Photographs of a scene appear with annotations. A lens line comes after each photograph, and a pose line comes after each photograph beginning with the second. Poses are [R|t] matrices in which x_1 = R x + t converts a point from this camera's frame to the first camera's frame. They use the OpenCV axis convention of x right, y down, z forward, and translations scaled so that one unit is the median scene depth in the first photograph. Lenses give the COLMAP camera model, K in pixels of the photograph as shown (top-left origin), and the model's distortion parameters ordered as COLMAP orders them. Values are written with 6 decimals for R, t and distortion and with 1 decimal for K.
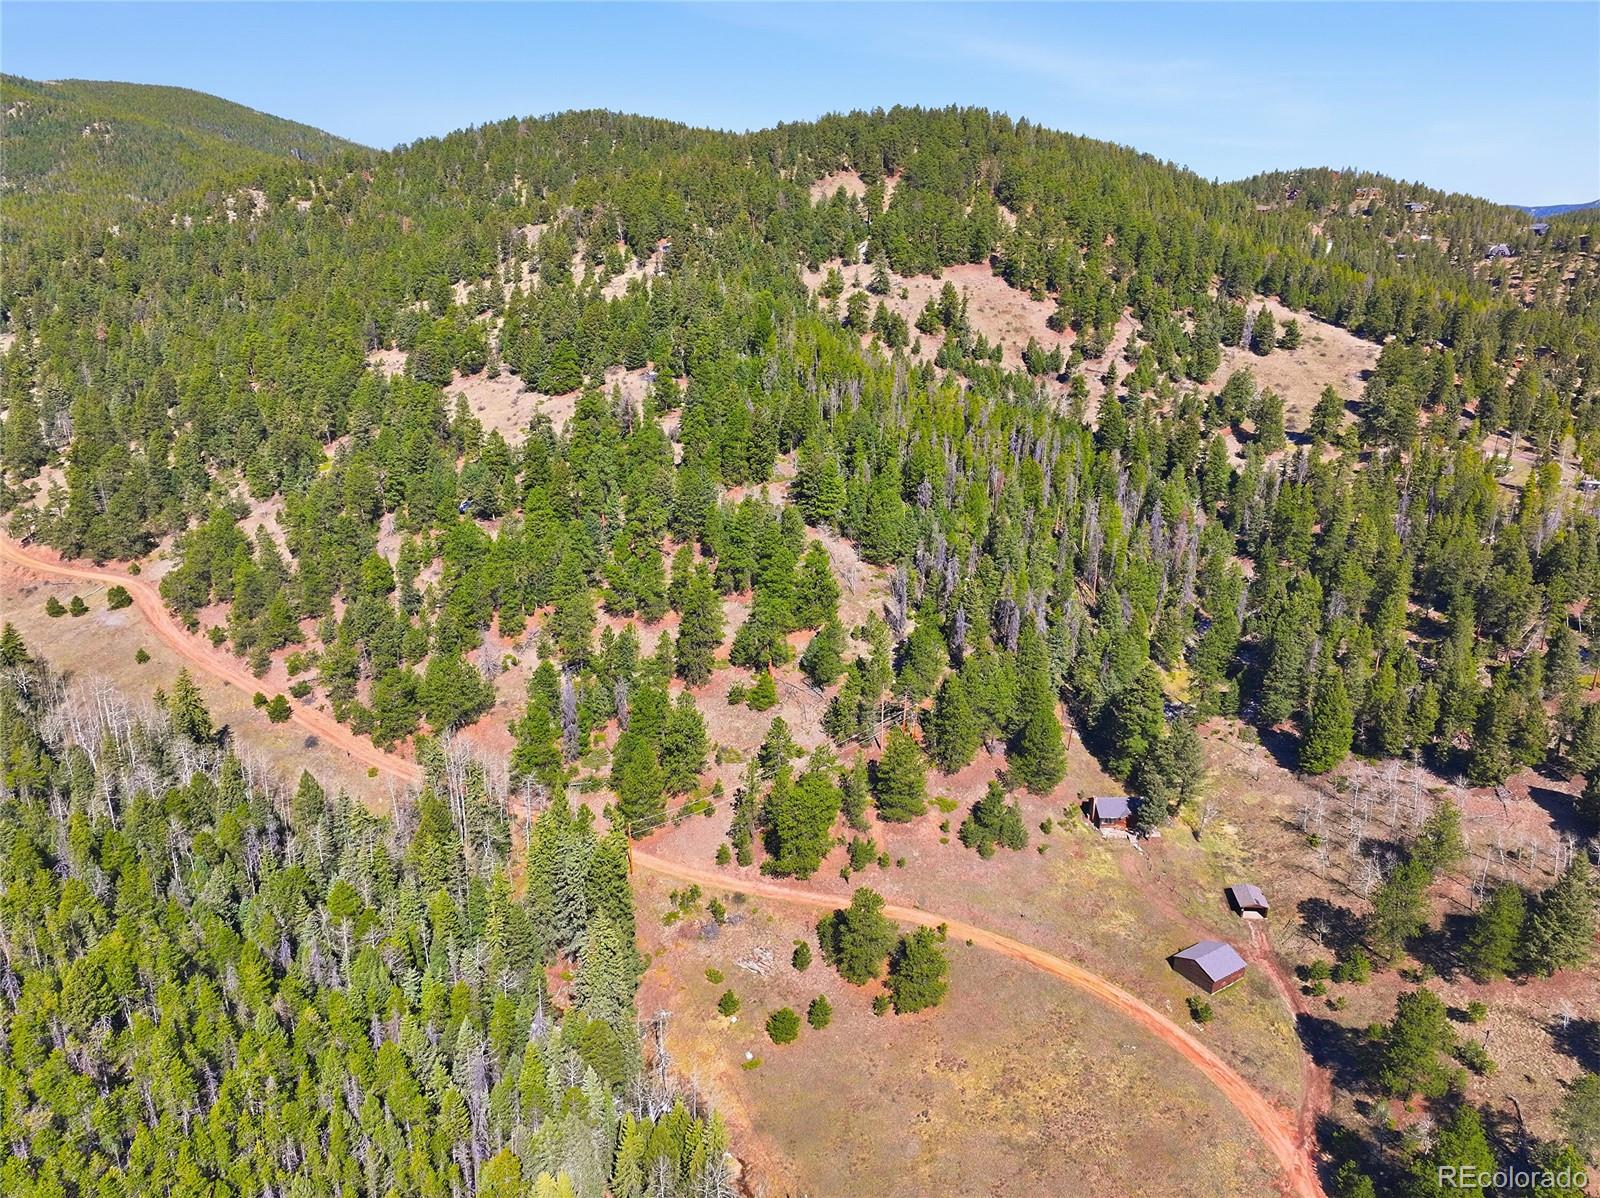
lens RADIAL K [[1109.8, 0, 800.0], [0, 1109.8, 599.0], [0, 0, 1]] dist [-0.005562, -0.000722]
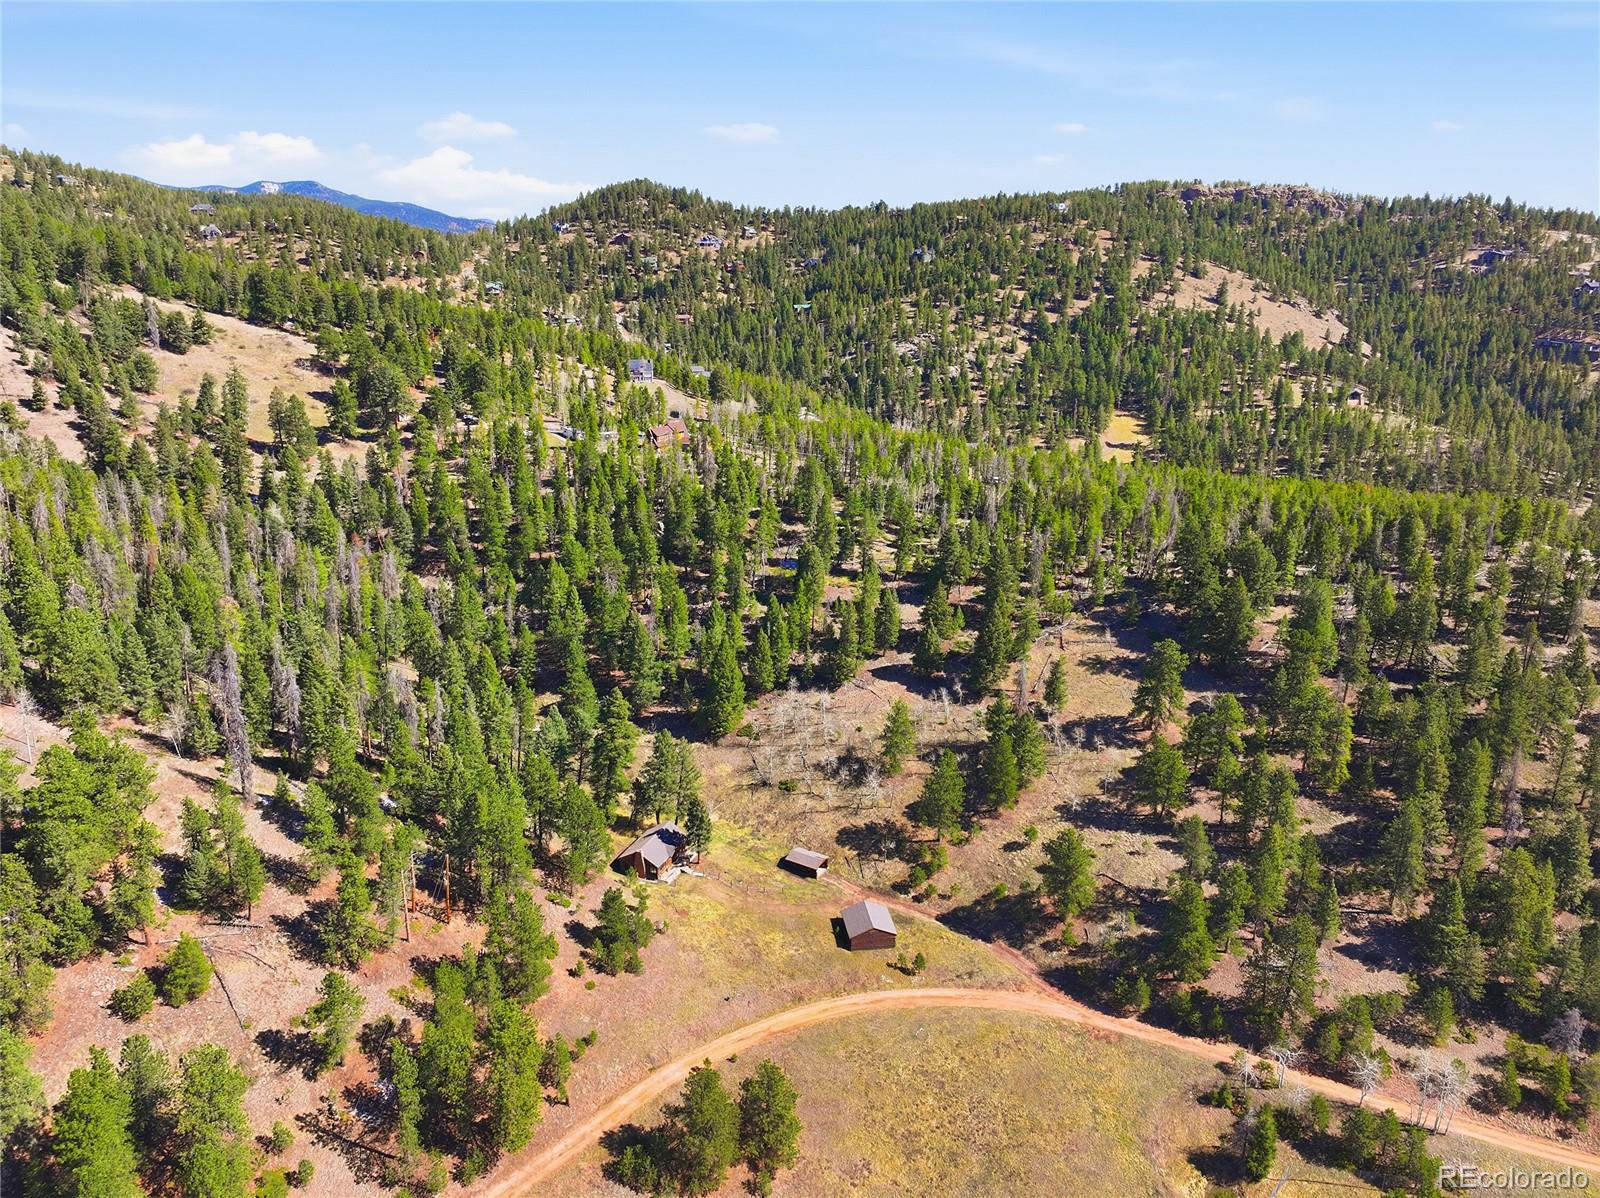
lens RADIAL K [[1109.8, 0, 800.0], [0, 1109.8, 599.0], [0, 0, 1]] dist [-0.005562, -0.000722]
pose [[0.436821, -0.286598, 0.852672, -0.464461], [0.280257, 0.944070, 0.173744, -0.162250], [-0.854777, 0.163073, 0.492711, 0.492393]]
